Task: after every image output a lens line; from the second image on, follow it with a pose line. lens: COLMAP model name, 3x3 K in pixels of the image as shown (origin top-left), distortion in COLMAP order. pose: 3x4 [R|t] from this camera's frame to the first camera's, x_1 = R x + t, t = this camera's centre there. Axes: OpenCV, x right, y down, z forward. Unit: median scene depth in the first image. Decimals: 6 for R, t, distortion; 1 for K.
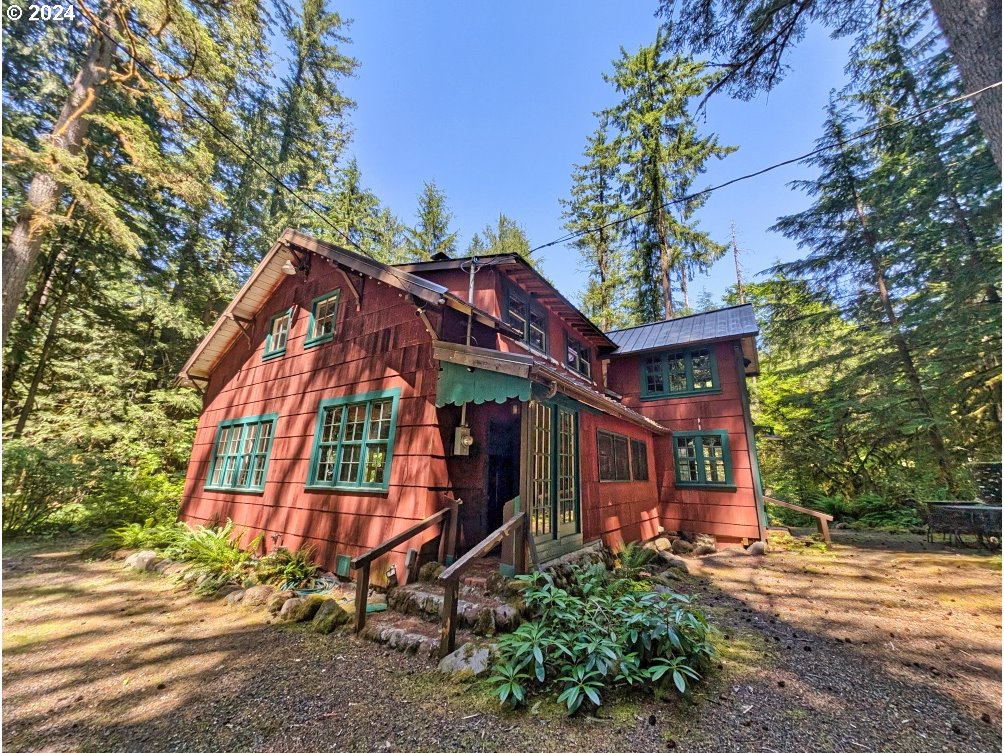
lens RADIAL K [[386.8, 0, 502.0], [0, 386.8, 376.5], [0, 0, 1]] dist [0.002263, -0.000203]
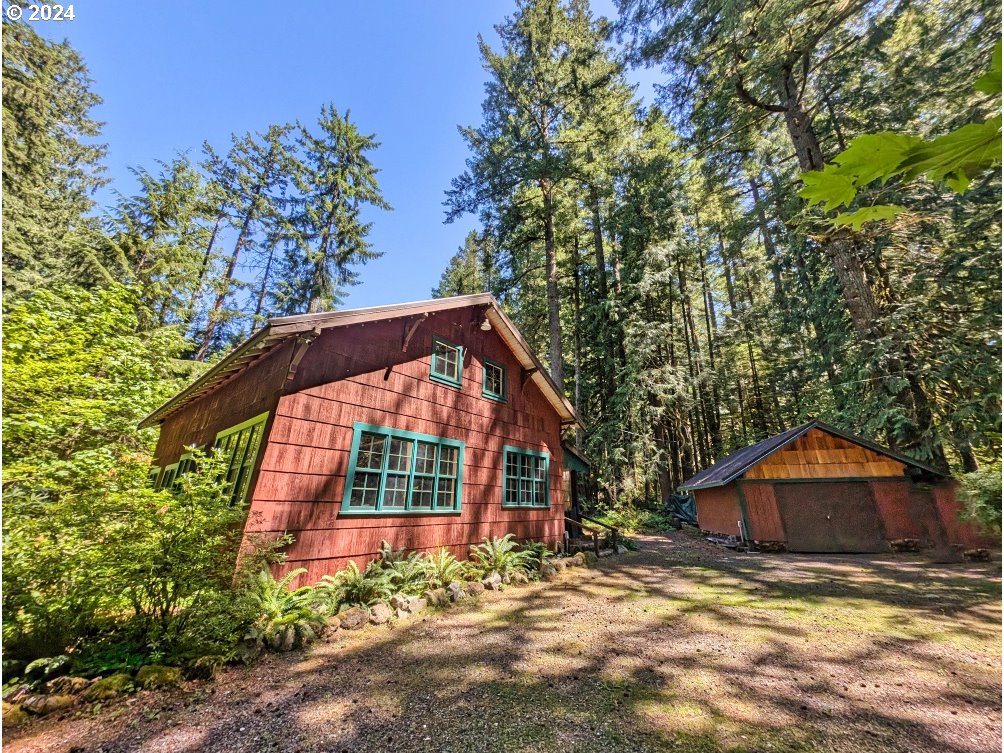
lens RADIAL K [[386.8, 0, 502.0], [0, 386.8, 376.5], [0, 0, 1]] dist [0.002263, -0.000203]
pose [[0.169481, 0.317170, 0.933102, -0.962902], [-0.254985, 0.928673, -0.269351, 0.106634], [-0.951976, -0.192277, 0.238266, 0.361507]]
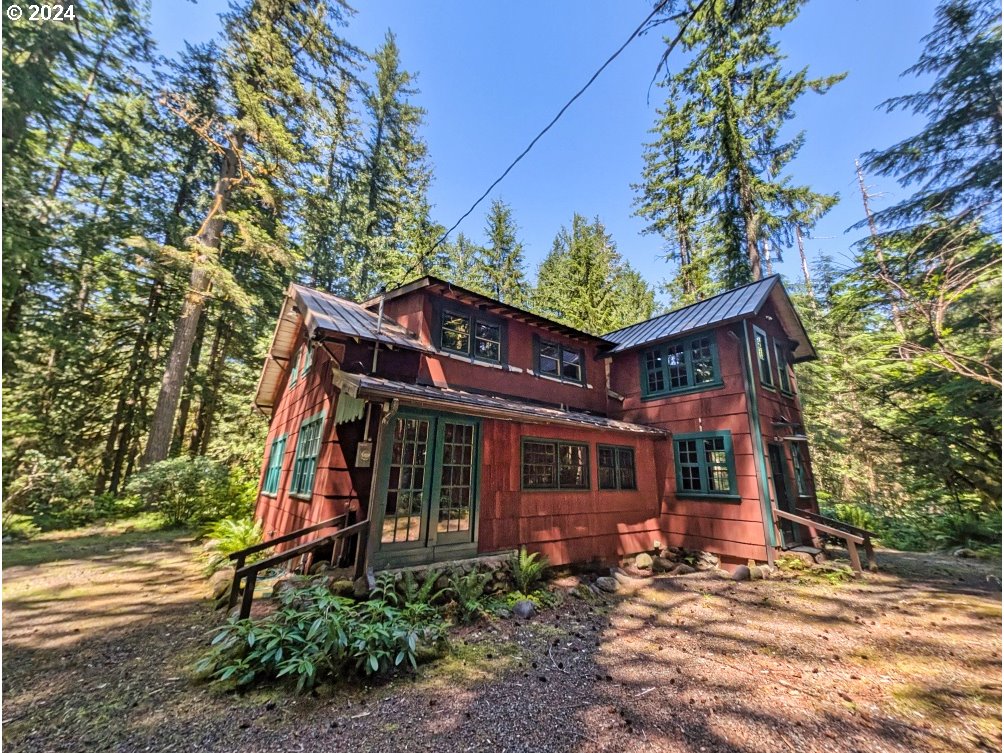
lens RADIAL K [[397.1, 0, 536.6], [0, 397.1, 375.4], [0, 0, 1]] dist [-0.014446, 0.005151]
pose [[0.945860, -0.082561, -0.313899, 0.283144], [0.080280, 0.996567, -0.020211, 0.000904], [0.314490, -0.006083, 0.949241, 0.028223]]
